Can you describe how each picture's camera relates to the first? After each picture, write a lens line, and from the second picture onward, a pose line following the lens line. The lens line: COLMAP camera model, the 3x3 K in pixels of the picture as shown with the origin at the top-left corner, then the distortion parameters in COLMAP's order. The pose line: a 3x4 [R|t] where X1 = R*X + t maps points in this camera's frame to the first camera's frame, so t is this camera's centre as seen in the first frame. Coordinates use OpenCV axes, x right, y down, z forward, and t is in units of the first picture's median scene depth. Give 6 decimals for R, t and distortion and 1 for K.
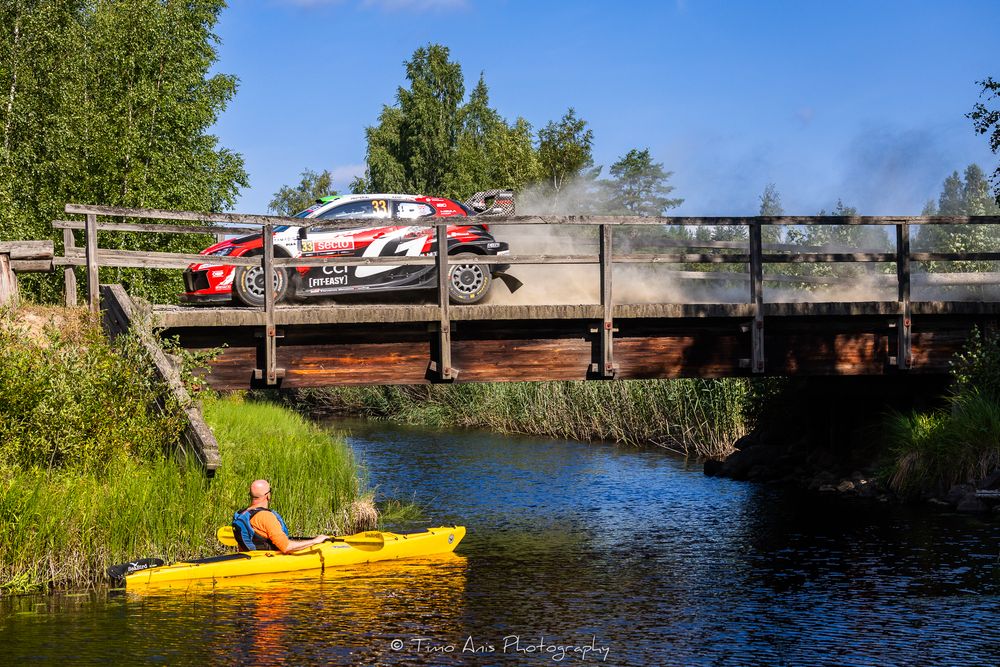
lens RADIAL K [[2026.1, 0, 500.5], [0, 2026.1, 336.4], [0, 0, 1]] dist [0.337647, 0.000000]
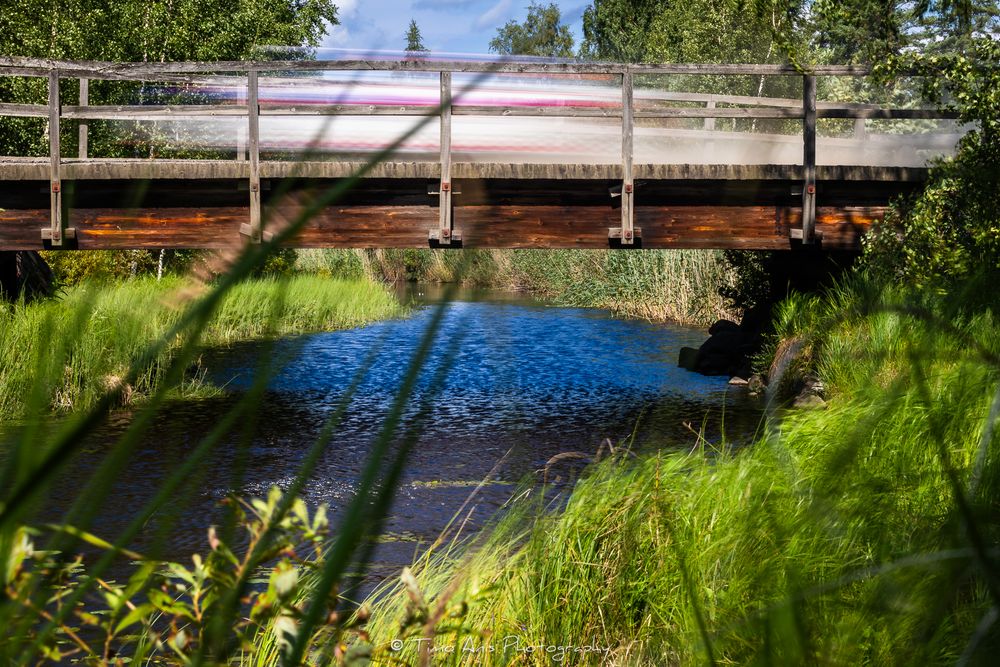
lens RADIAL K [[2417.6, 0, 500.0], [0, 2417.6, 333.7], [0, 0, 1]] dist [-0.082845, 0.000000]
pose [[0.989928, 0.025649, -0.139228, 0.224064], [-0.017952, 0.998254, 0.056266, -0.001088], [0.140428, -0.053200, 0.988661, -0.036994]]
